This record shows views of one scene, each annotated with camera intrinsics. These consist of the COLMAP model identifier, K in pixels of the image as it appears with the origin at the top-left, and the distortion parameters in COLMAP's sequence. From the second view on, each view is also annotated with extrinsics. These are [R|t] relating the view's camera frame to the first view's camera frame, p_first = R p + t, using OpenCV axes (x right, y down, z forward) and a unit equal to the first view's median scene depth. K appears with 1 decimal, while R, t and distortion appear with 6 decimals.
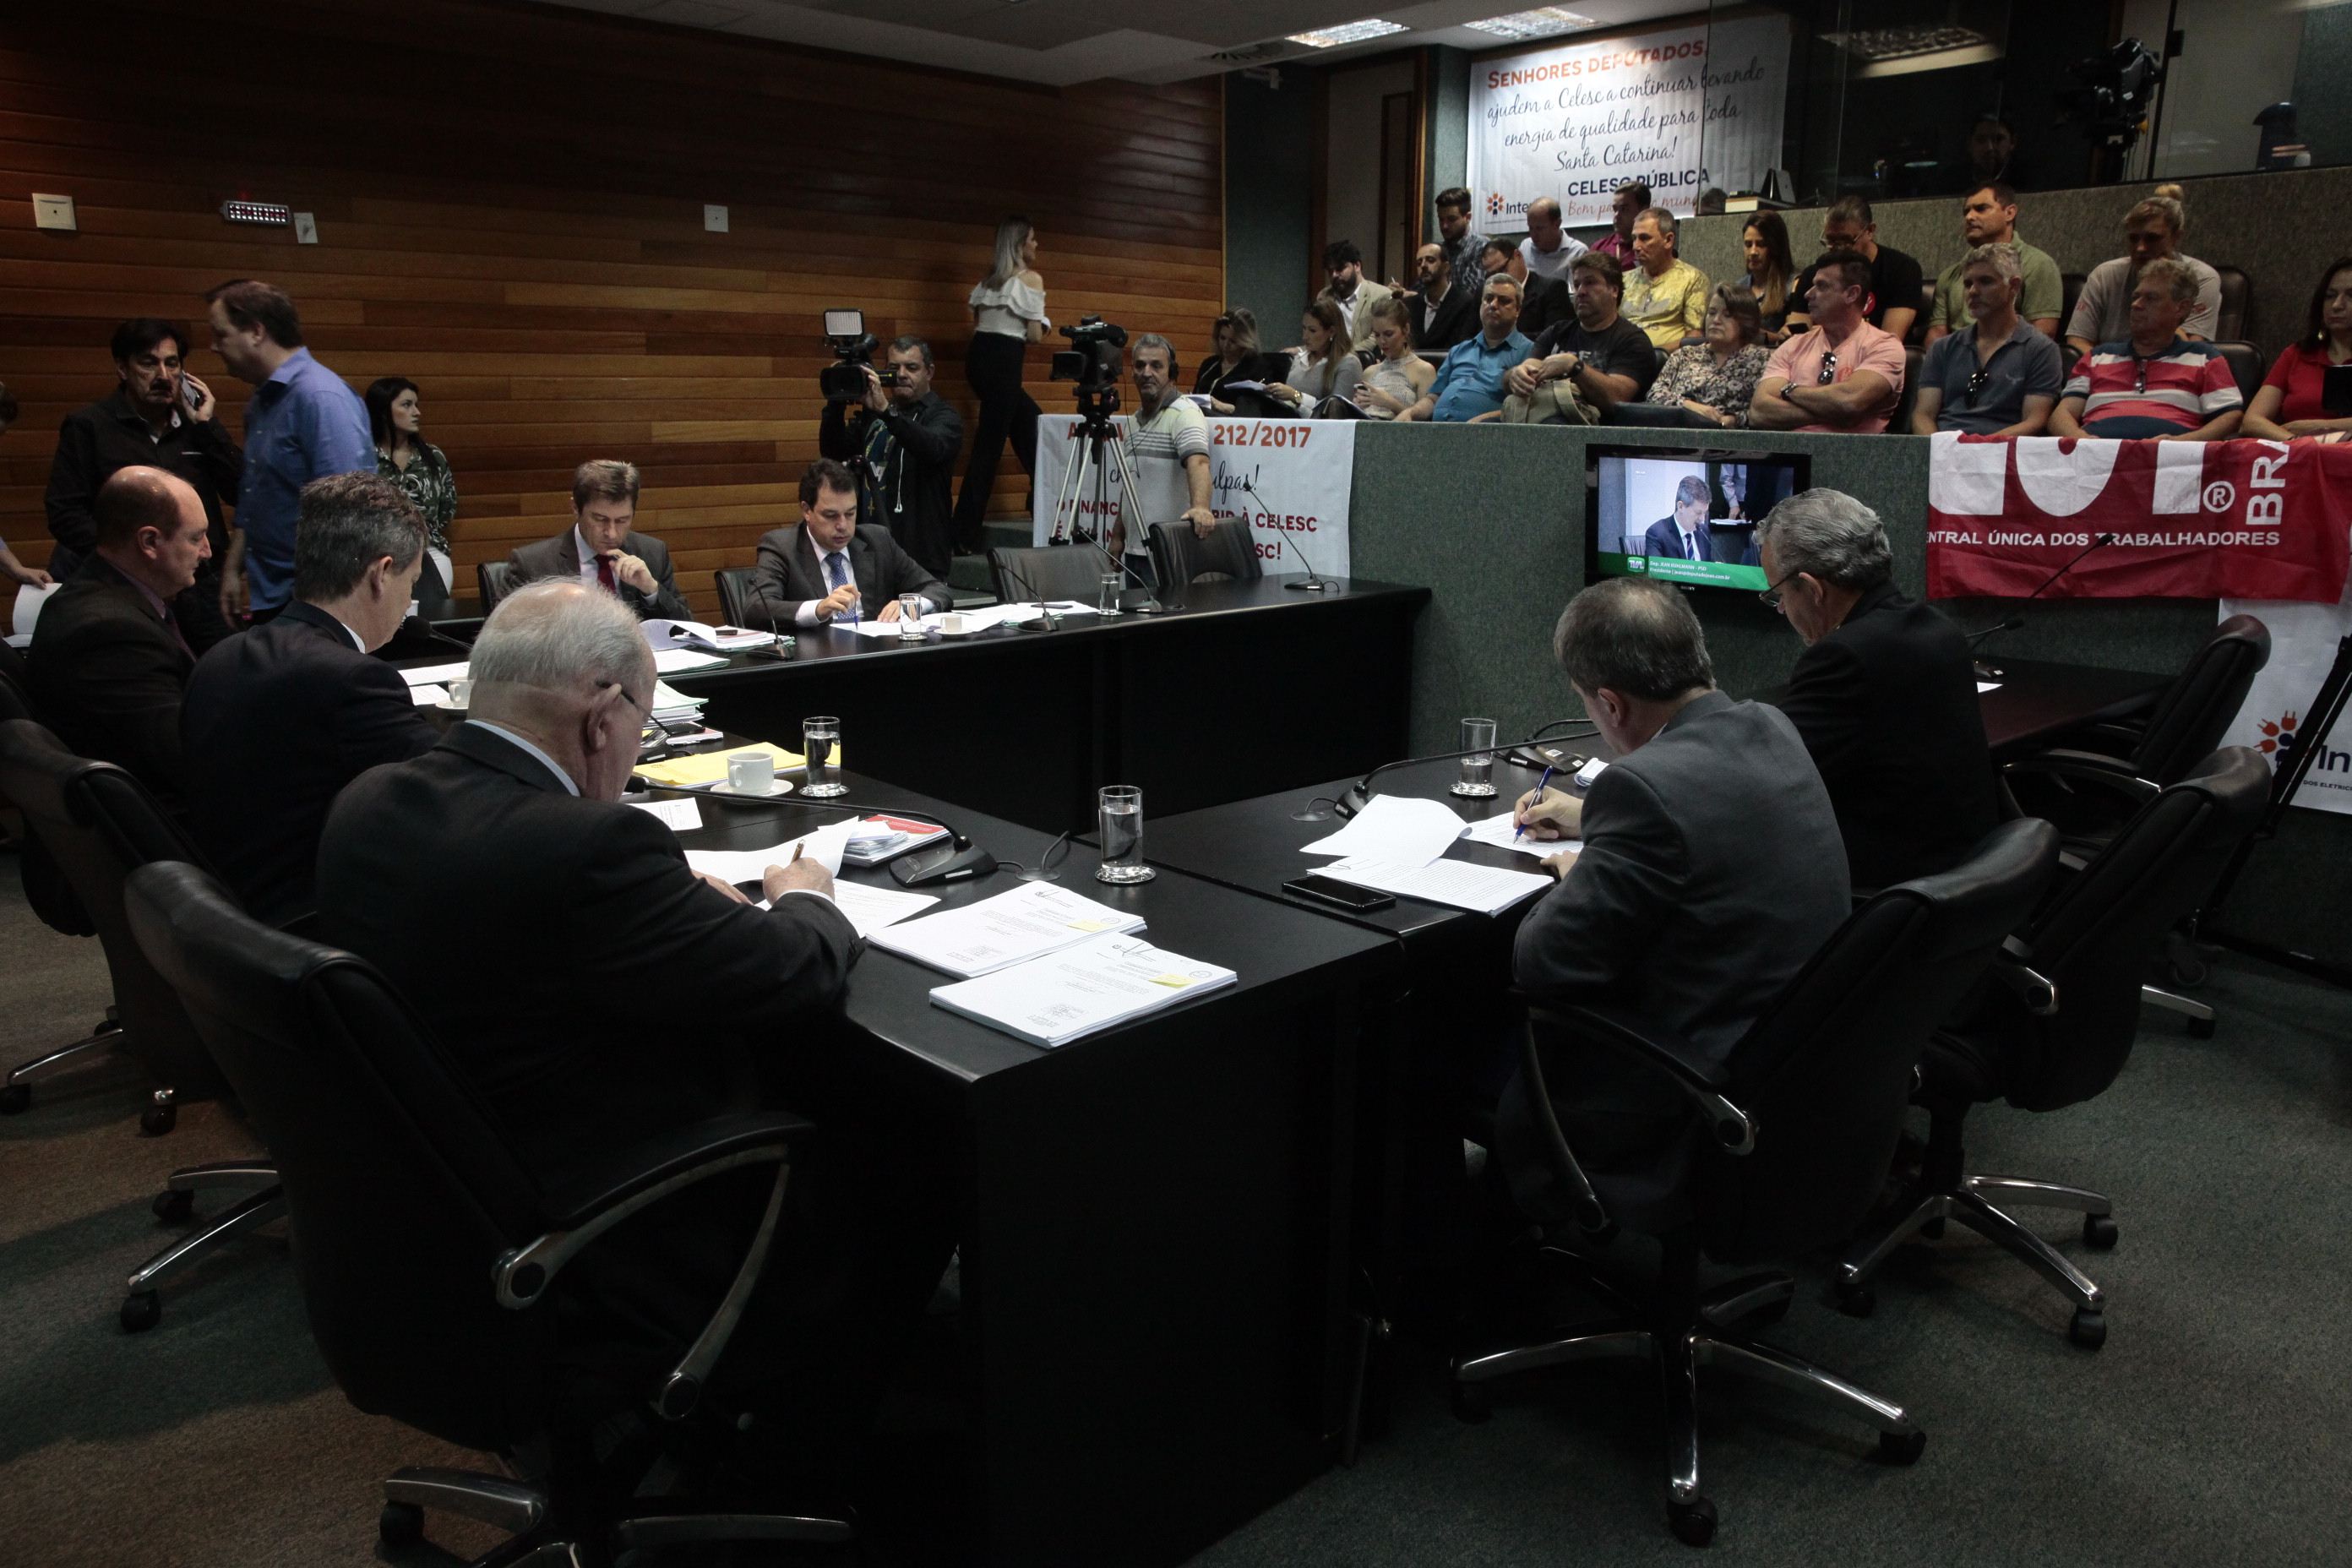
lens RADIAL K [[1603.5, 0, 1168.6], [0, 1603.5, 789.1], [0, 0, 1]] dist [-0.106903, 0.075665]
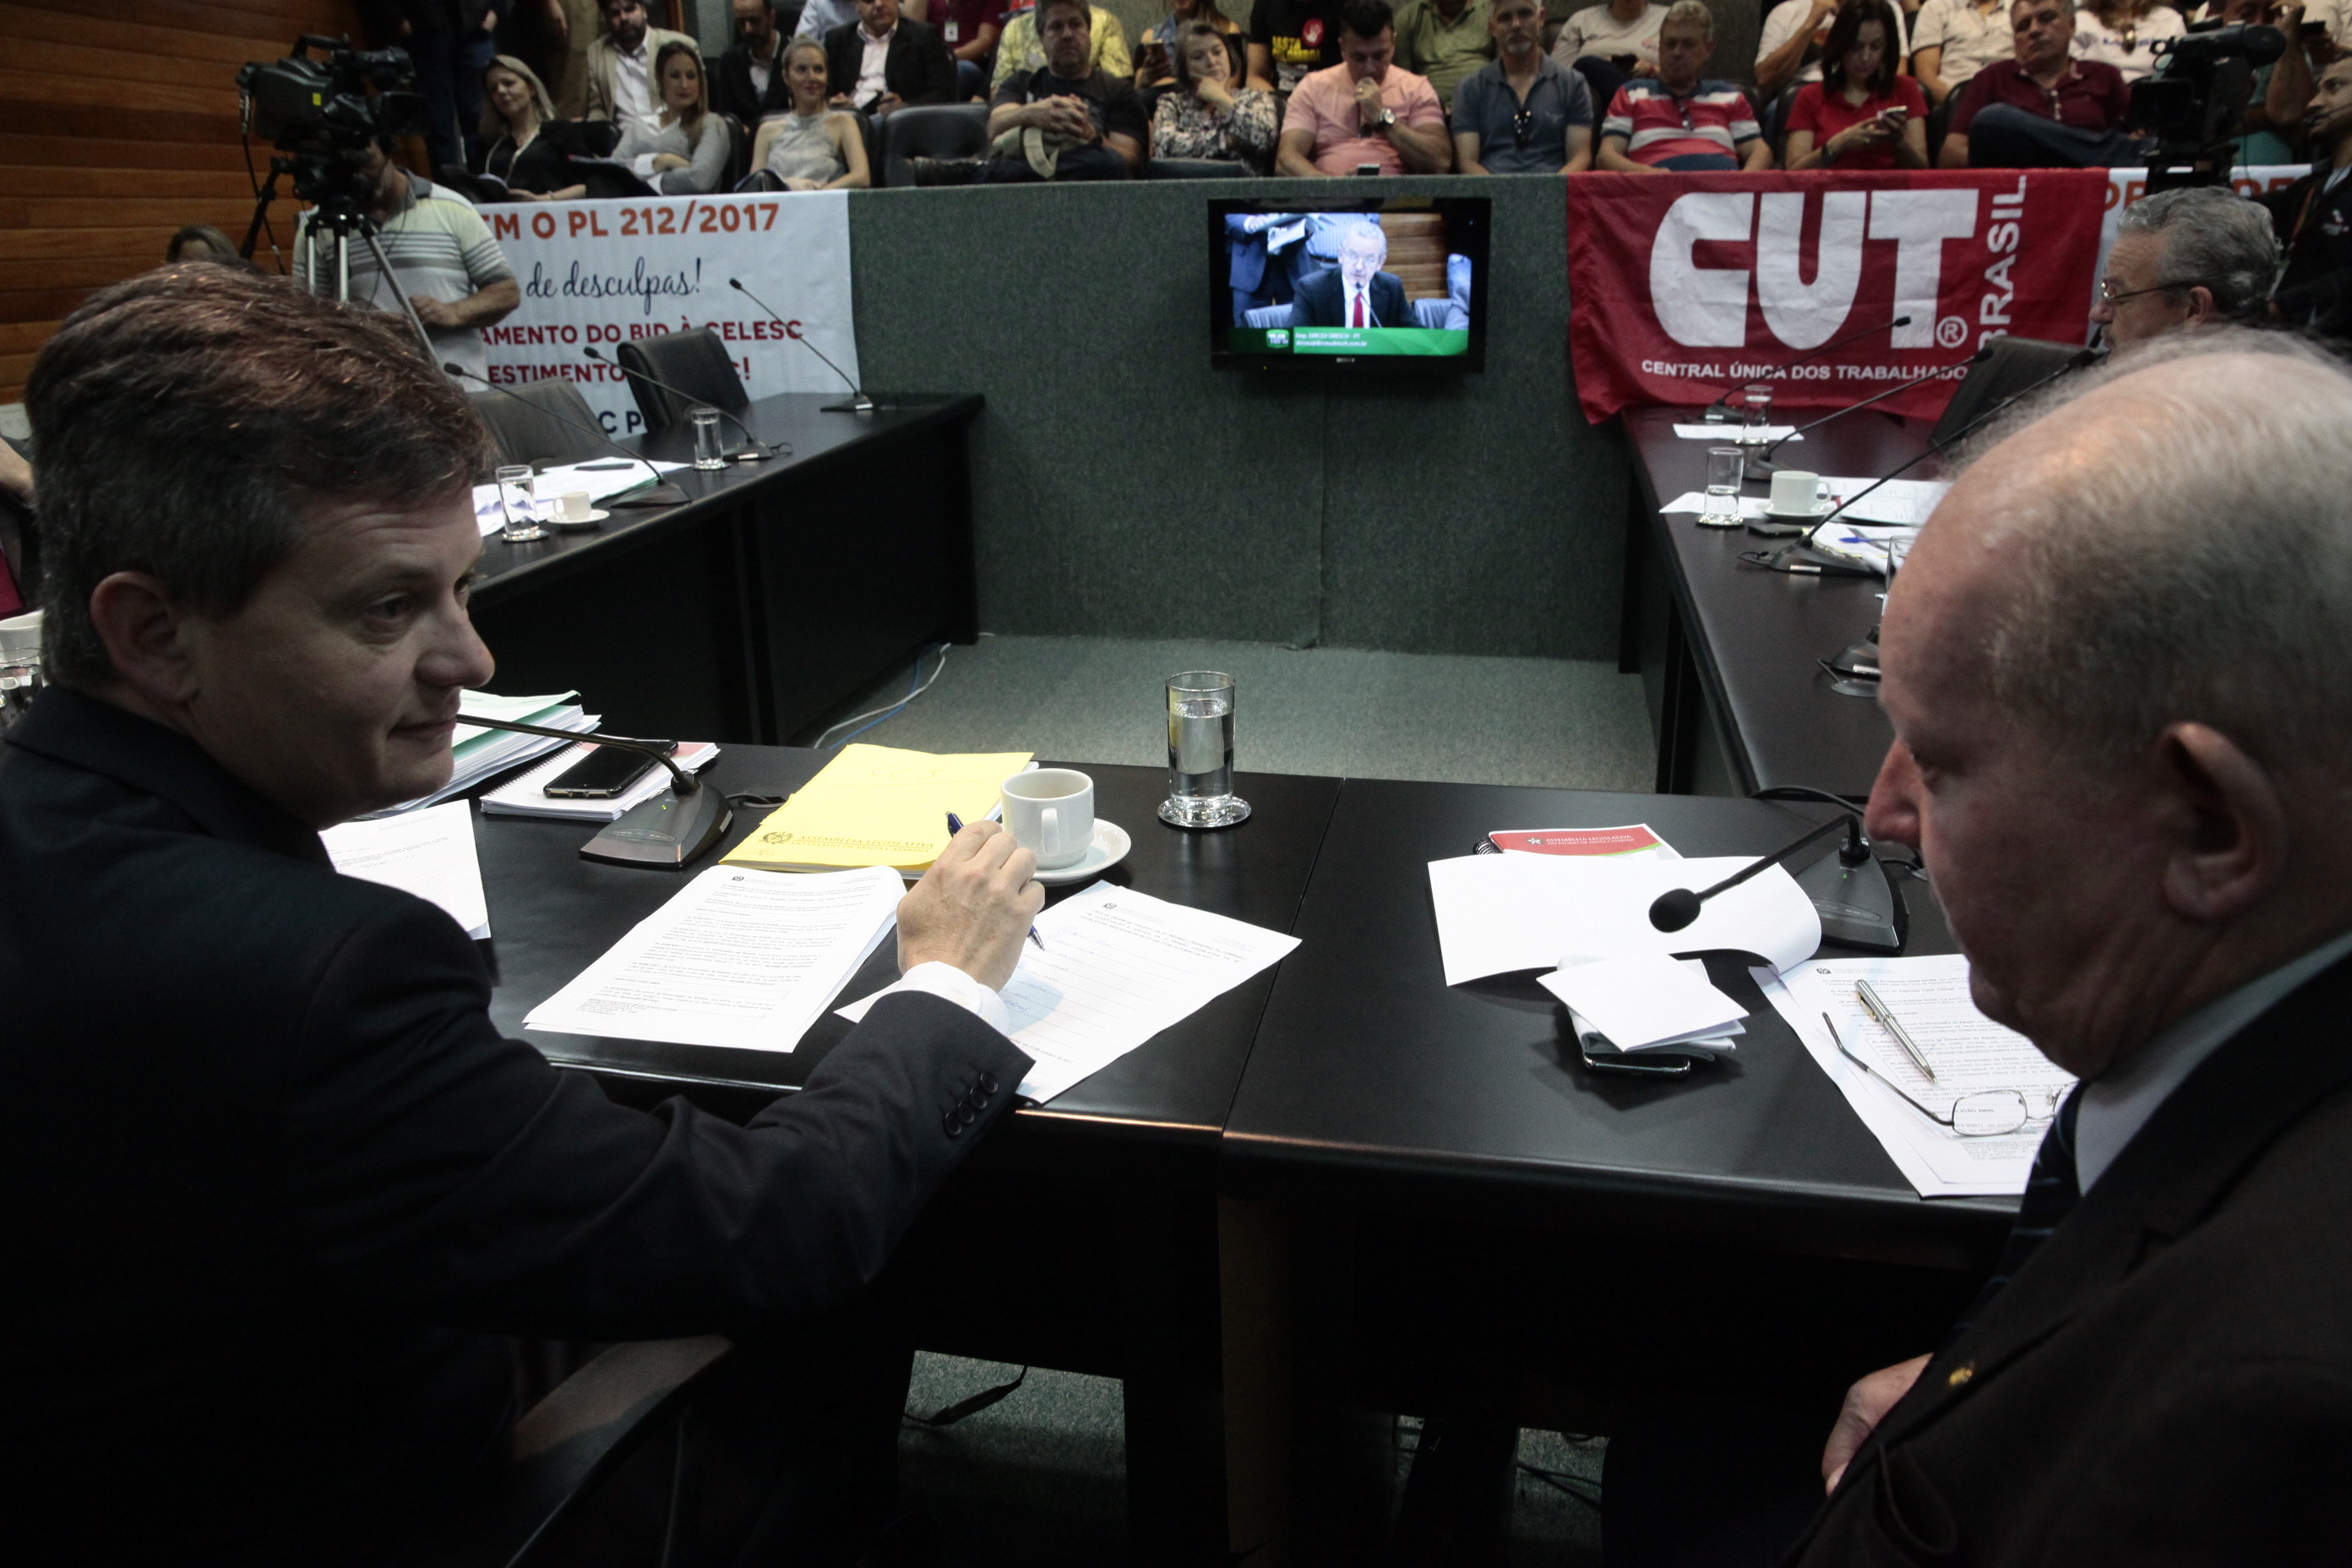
lens RADIAL K [[1603.5, 0, 1168.6], [0, 1603.5, 789.1], [0, 0, 1]] dist [-0.106903, 0.075665]
pose [[0.819116, -0.219837, 0.529831, -0.229633], [0.159104, 0.974479, 0.158355, -0.041112], [-0.551121, -0.045413, 0.833188, 0.250261]]
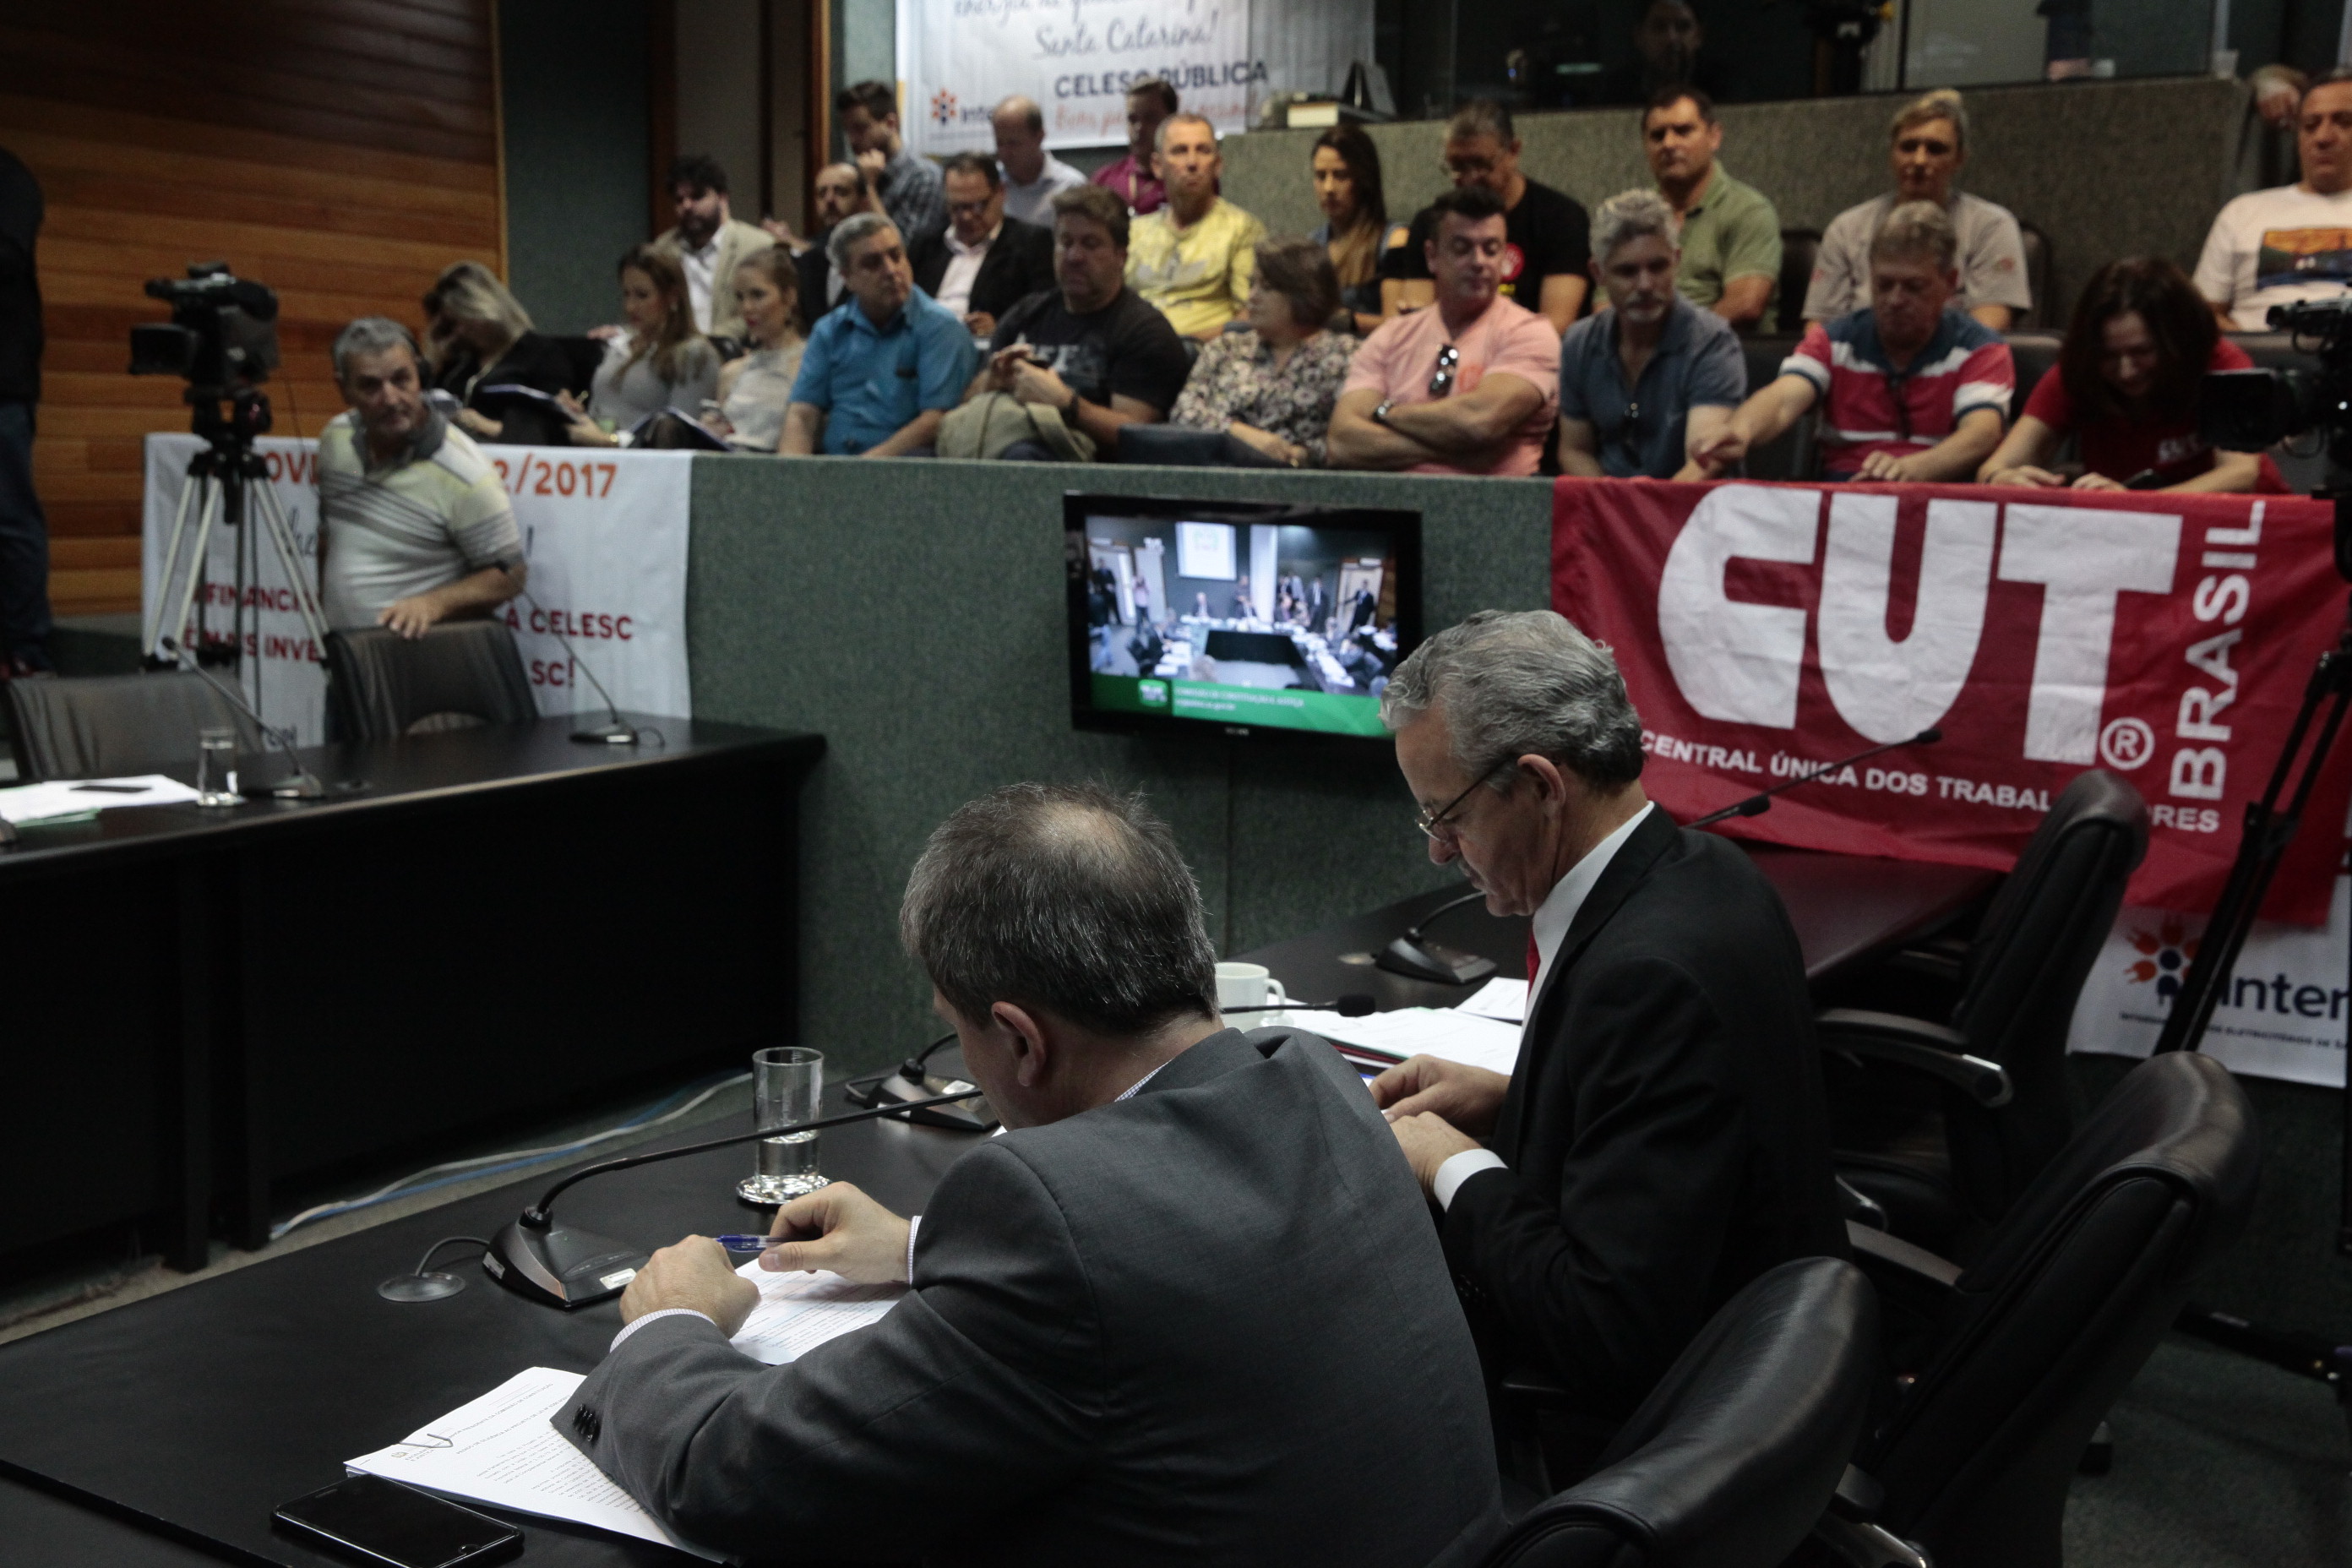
lens RADIAL K [[2423.4, 0, 1162.3], [0, 2423.4, 793.7], [0, 0, 1]] dist [-0.005070, 0.097629]
pose [[0.966078, -0.026132, 0.256926, 0.052085], [0.047515, 0.995869, -0.077372, -0.027792], [-0.253843, 0.086956, 0.963329, 0.100675]]
